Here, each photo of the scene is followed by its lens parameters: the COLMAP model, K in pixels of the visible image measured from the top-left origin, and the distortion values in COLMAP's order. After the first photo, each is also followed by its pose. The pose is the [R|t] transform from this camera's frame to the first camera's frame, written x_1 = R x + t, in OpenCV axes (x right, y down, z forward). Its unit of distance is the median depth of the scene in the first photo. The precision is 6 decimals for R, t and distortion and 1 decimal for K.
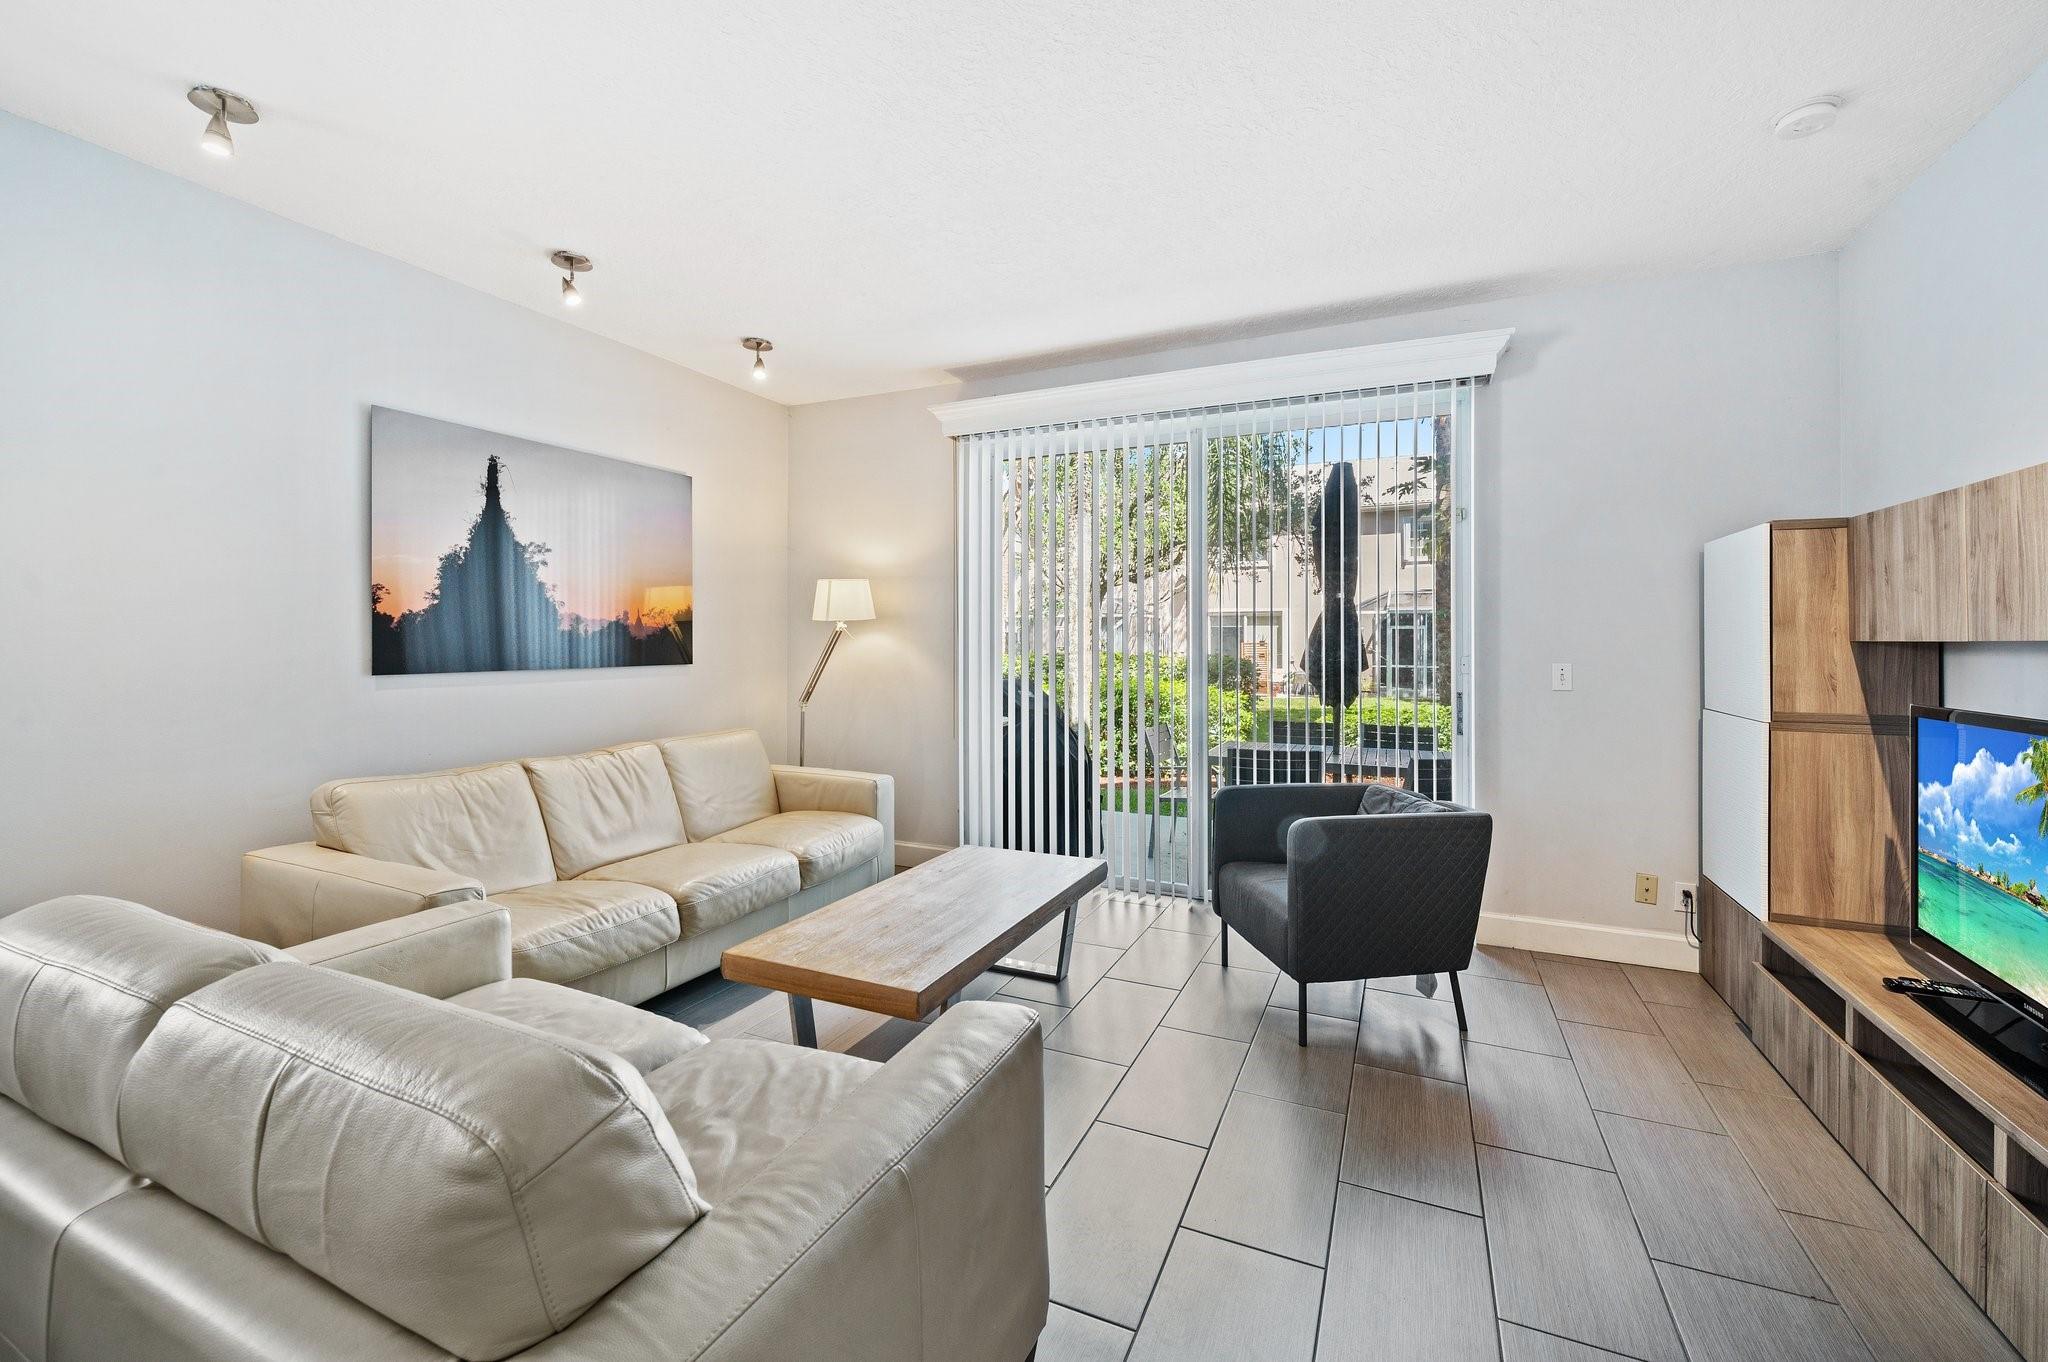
lens RADIAL K [[829.2, 0, 1044.1], [0, 829.2, 646.5], [0, 0, 1]] dist [-0.000050, -0.000173]
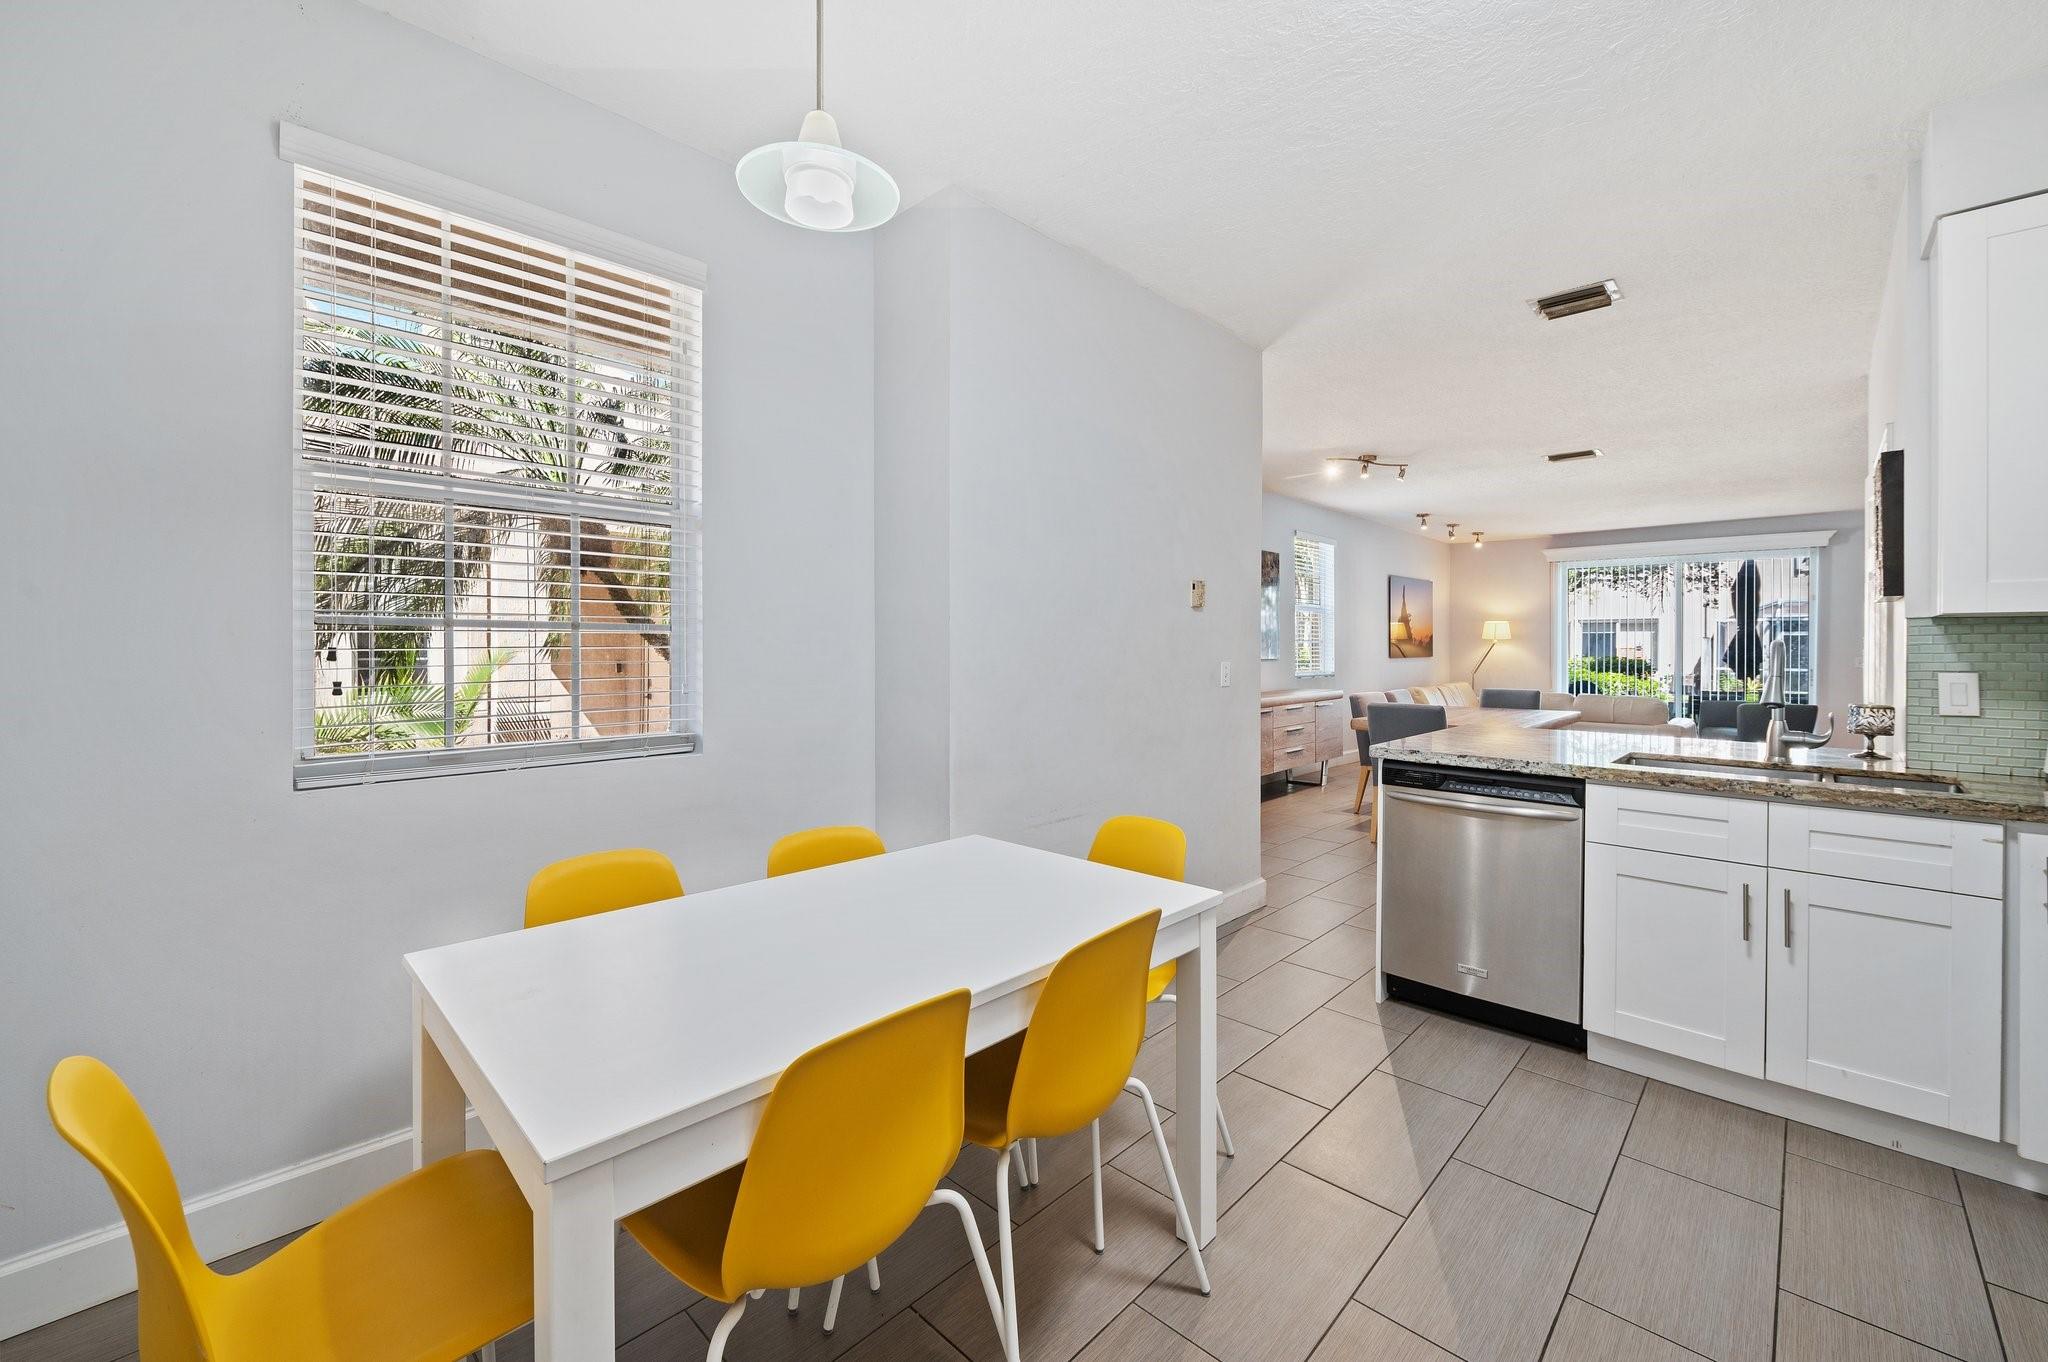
lens RADIAL K [[829.2, 0, 1044.1], [0, 829.2, 646.5], [0, 0, 1]] dist [-0.000050, -0.000173]
pose [[0.945560, 0.003162, -0.325433, -0.970907], [-0.003707, 0.999993, -0.001056, -0.002448], [0.325428, 0.002205, 0.945564, -2.345829]]
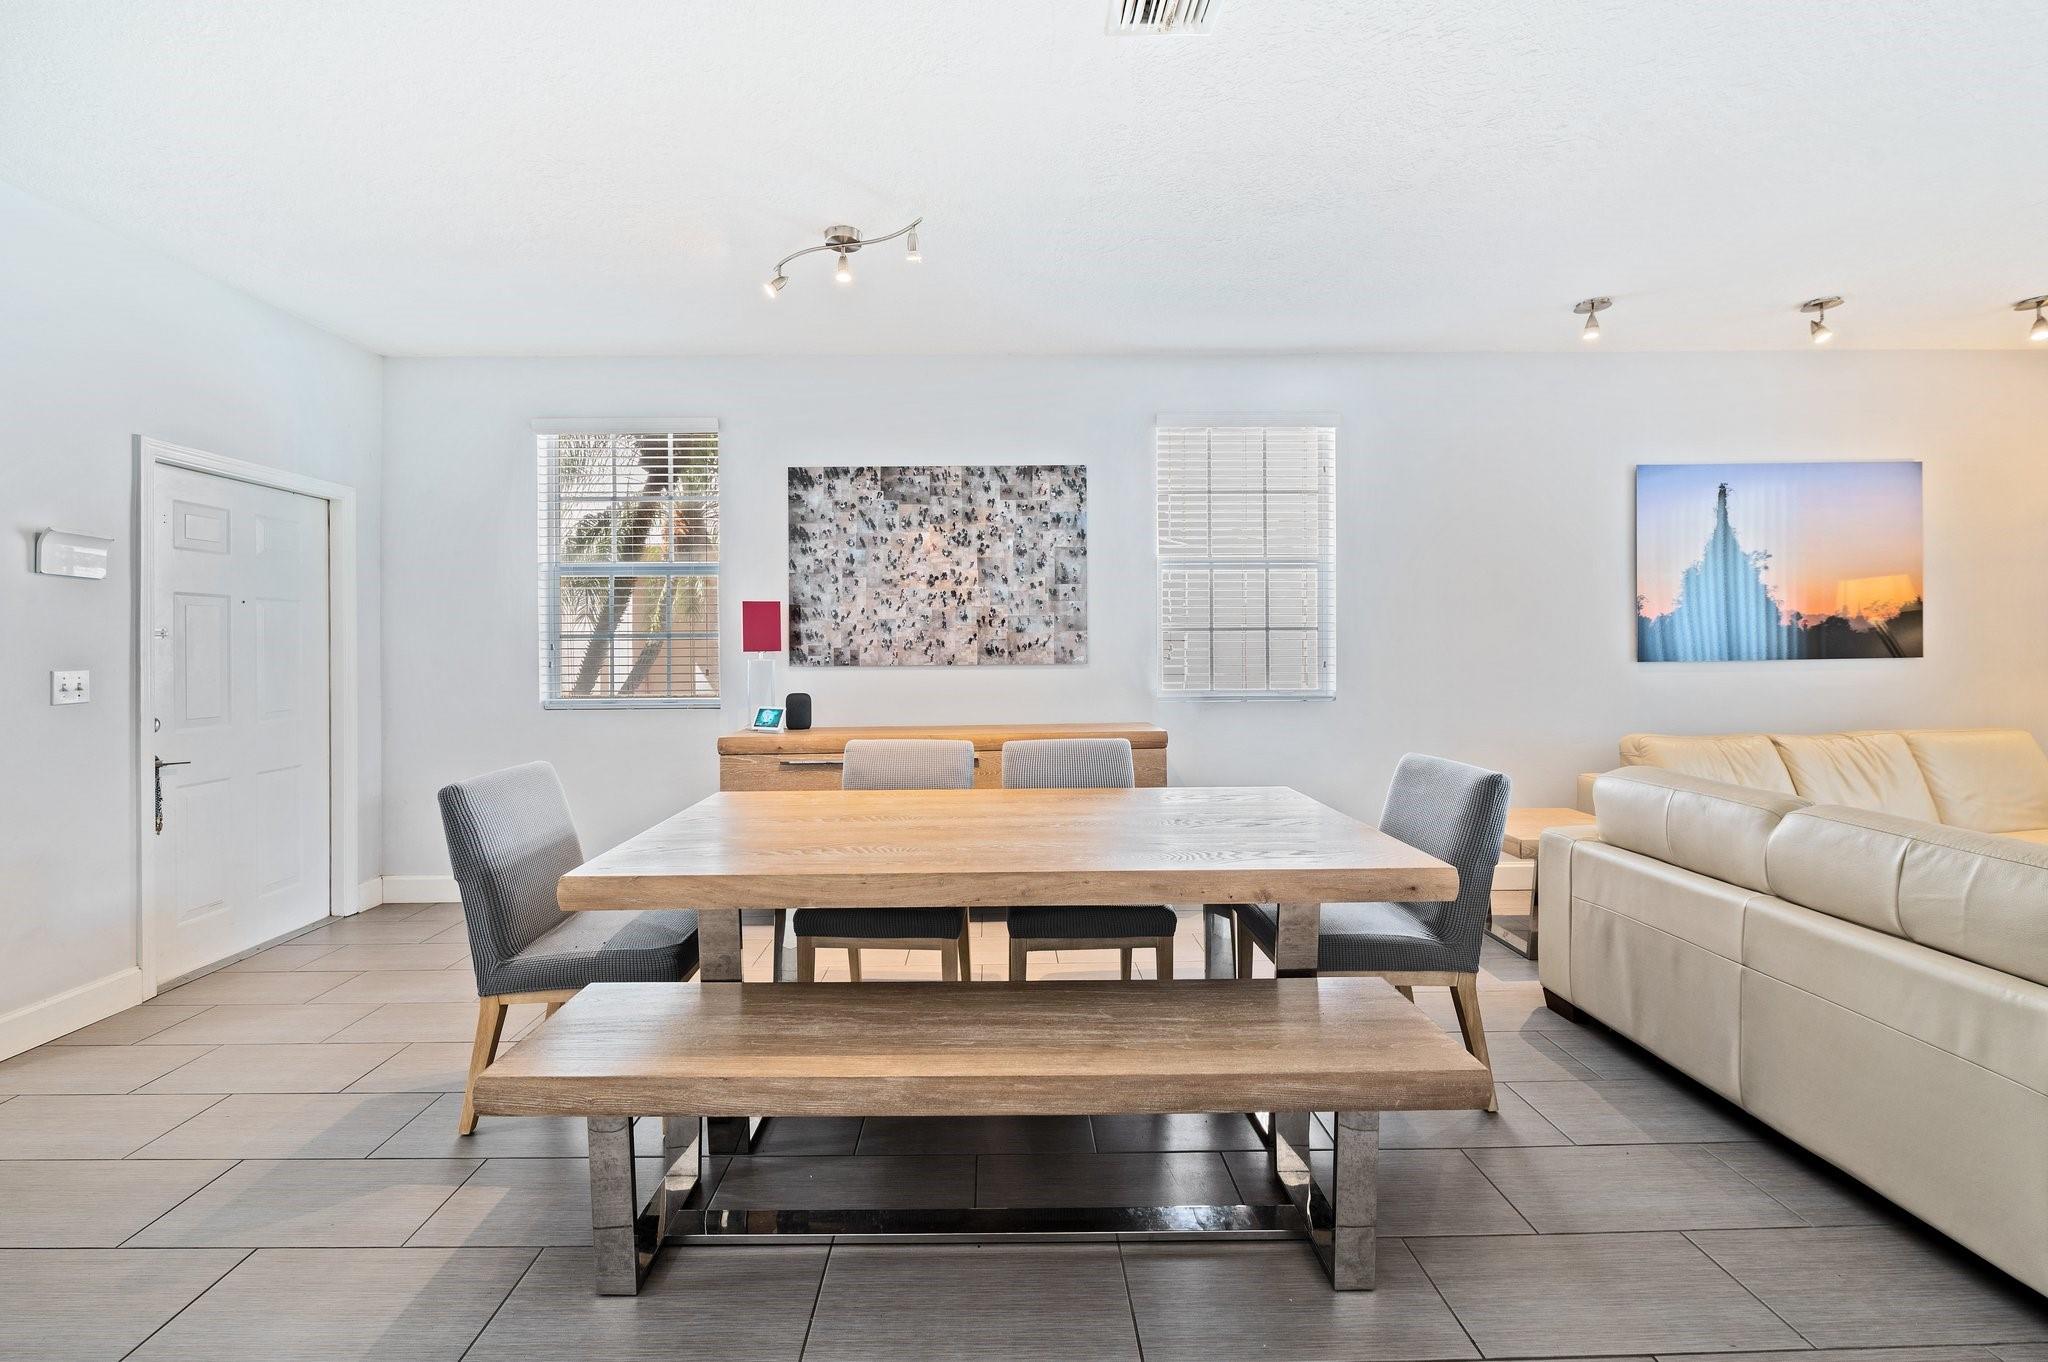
lens RADIAL K [[834.7, 0, 1007.4], [0, 834.7, 649.8], [0, 0, 1]] dist [-0.000762, -0.000348]
pose [[0.419965, 0.003577, -0.907533, 0.006971], [0.007126, 0.999948, 0.007239, -0.002623], [0.907513, -0.009507, 0.419917, -0.500534]]
